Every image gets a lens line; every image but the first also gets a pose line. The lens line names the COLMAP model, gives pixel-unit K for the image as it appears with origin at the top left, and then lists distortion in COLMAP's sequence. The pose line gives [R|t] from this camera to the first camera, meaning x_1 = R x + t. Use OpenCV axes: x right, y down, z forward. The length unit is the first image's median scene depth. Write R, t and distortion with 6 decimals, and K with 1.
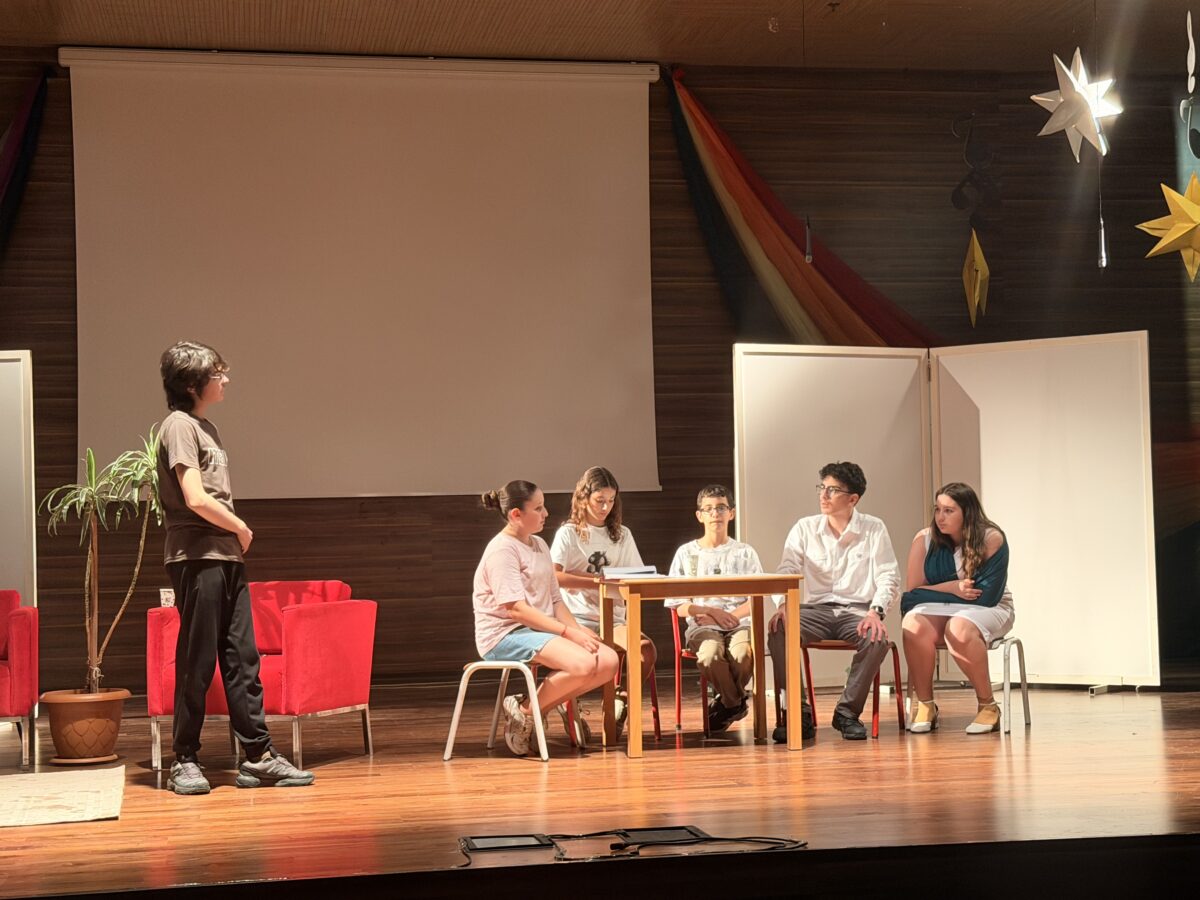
lens RADIAL K [[1905.1, 0, 625.9], [0, 1905.1, 479.1], [0, 0, 1]] dist [0.139171, -0.314531]
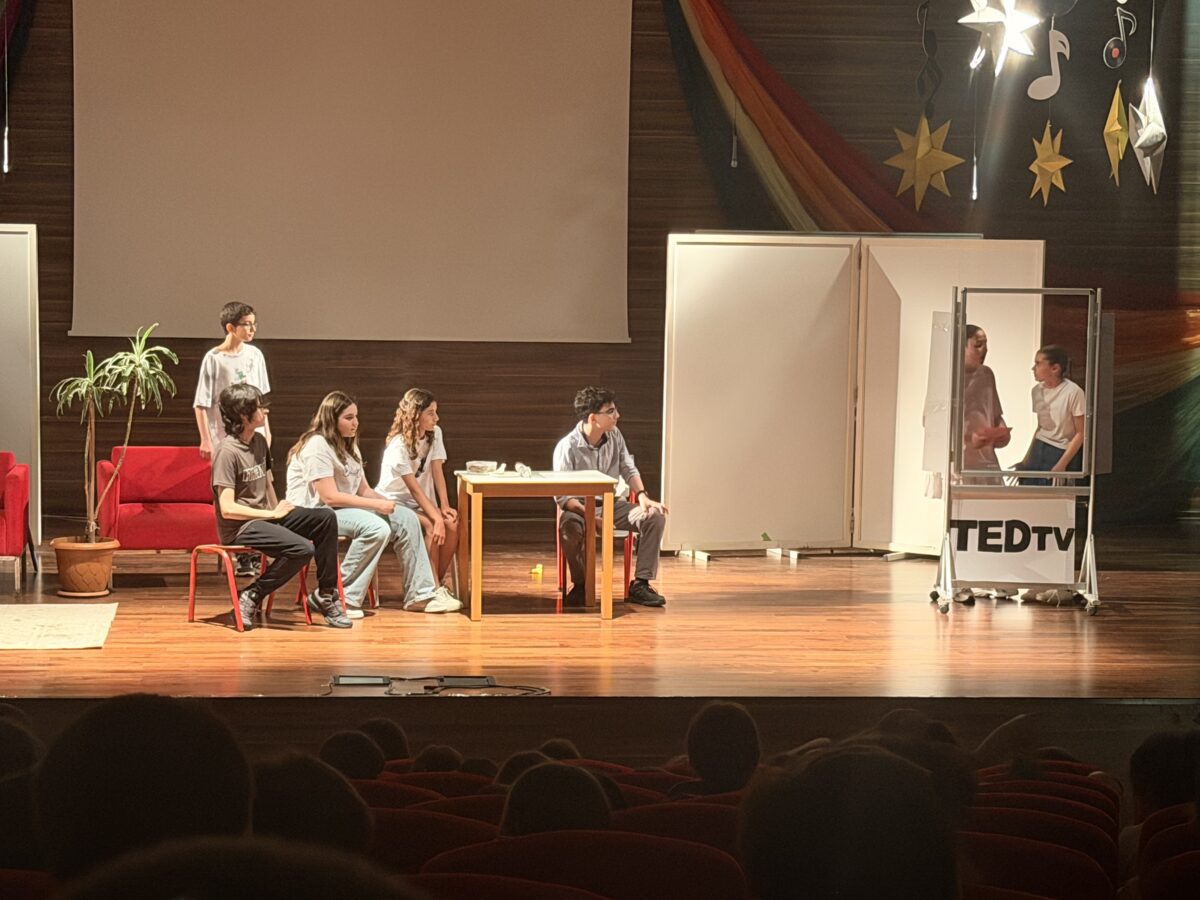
lens RADIAL K [[2865.8, 0, 595.1], [0, 2865.8, 515.3], [0, 0, 1]] dist [0.073821, -0.253297]
pose [[0.995228, 0.048890, -0.084446, 0.210013], [-0.036920, 0.989758, 0.137899, -0.177400], [0.090323, -0.134124, 0.986840, -0.823107]]
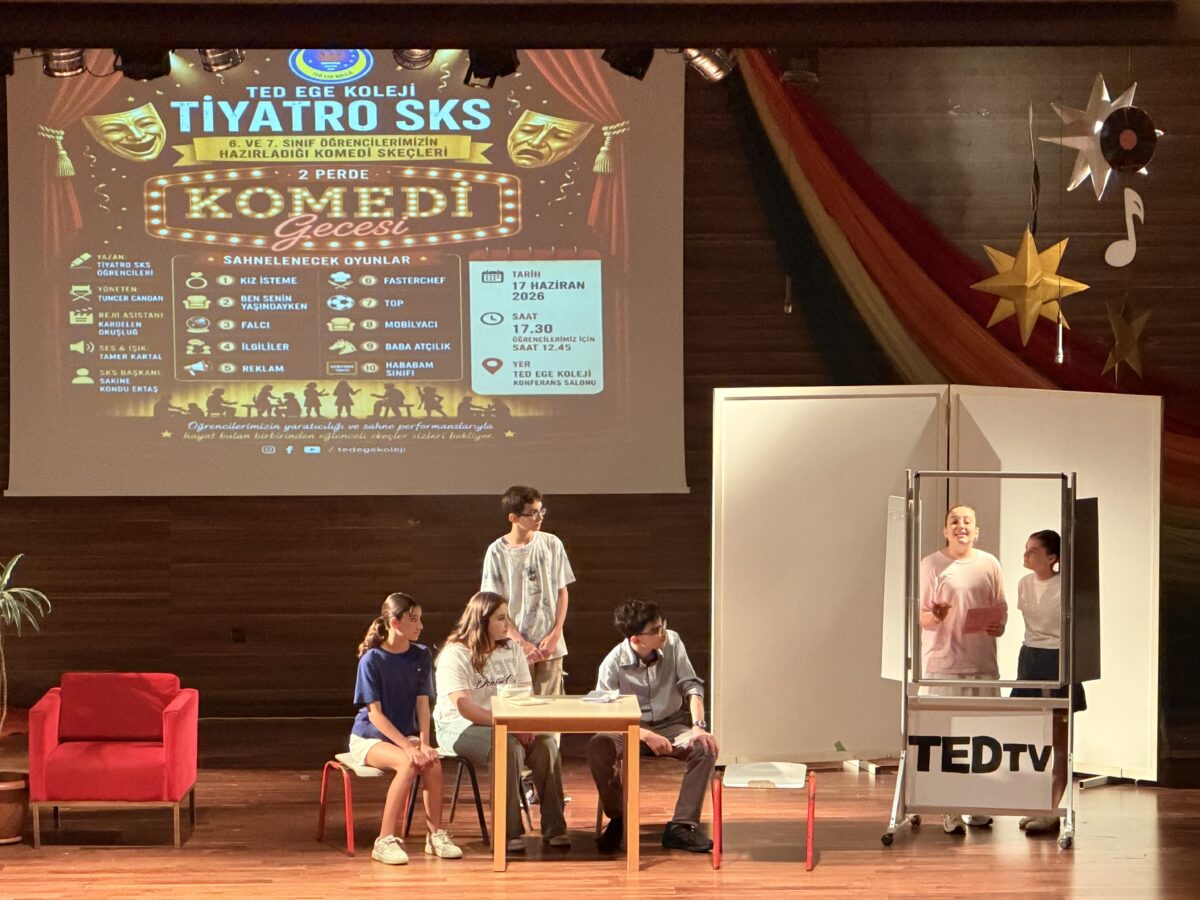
lens RADIAL K [[4423.3, 0, 600.0], [0, 4423.3, 450.0], [0, 0, 1]] dist [0.006044, 2.638618]
pose [[0.990089, 0.036493, -0.135615, 0.377894], [-0.019296, 0.991840, 0.126022, -0.399399], [0.139107, -0.122157, 0.982714, -1.403641]]
